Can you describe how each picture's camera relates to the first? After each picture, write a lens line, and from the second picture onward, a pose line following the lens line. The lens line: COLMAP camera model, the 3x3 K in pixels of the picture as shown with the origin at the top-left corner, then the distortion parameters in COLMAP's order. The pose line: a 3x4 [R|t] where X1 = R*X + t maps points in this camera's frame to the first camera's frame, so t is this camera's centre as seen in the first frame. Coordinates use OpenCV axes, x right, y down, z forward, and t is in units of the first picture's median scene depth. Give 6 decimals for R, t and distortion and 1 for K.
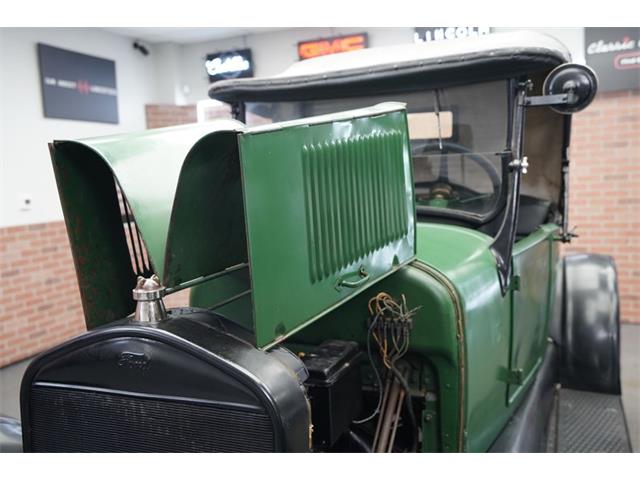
lens RADIAL K [[602.2, 0, 317.0], [0, 602.2, 237.5], [0, 0, 1]] dist [0.070385, 0.011895]
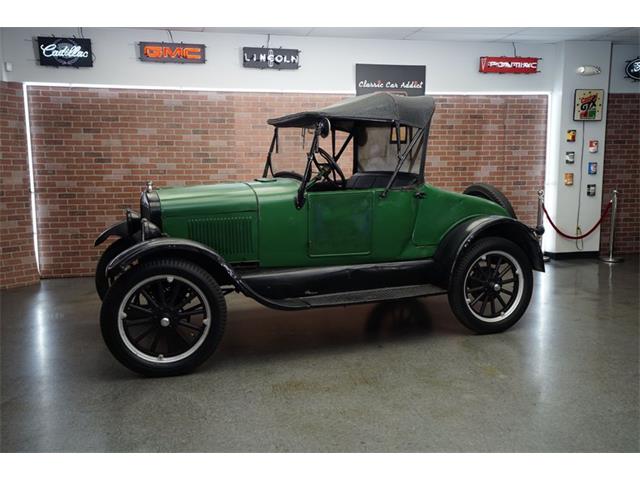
lens RADIAL K [[602.2, 0, 317.0], [0, 602.2, 237.5], [0, 0, 1]] dist [0.070385, 0.011895]
pose [[0.815313, -0.031129, 0.578183, -0.526798], [0.027705, 0.999507, 0.014745, 0.047797], [-0.578357, 0.003997, 0.815774, -0.160992]]
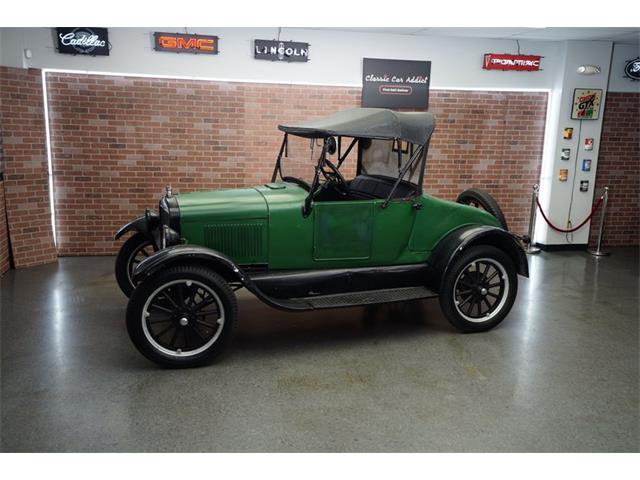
lens RADIAL K [[605.8, 0, 320.0], [0, 605.8, 240.0], [0, 0, 1]] dist [0.074283, 0.008247]
pose [[0.813842, -0.045342, 0.579315, -0.580522], [-0.006135, 0.996225, 0.086591, -0.029149], [-0.581054, -0.074026, 0.810491, -0.226035]]
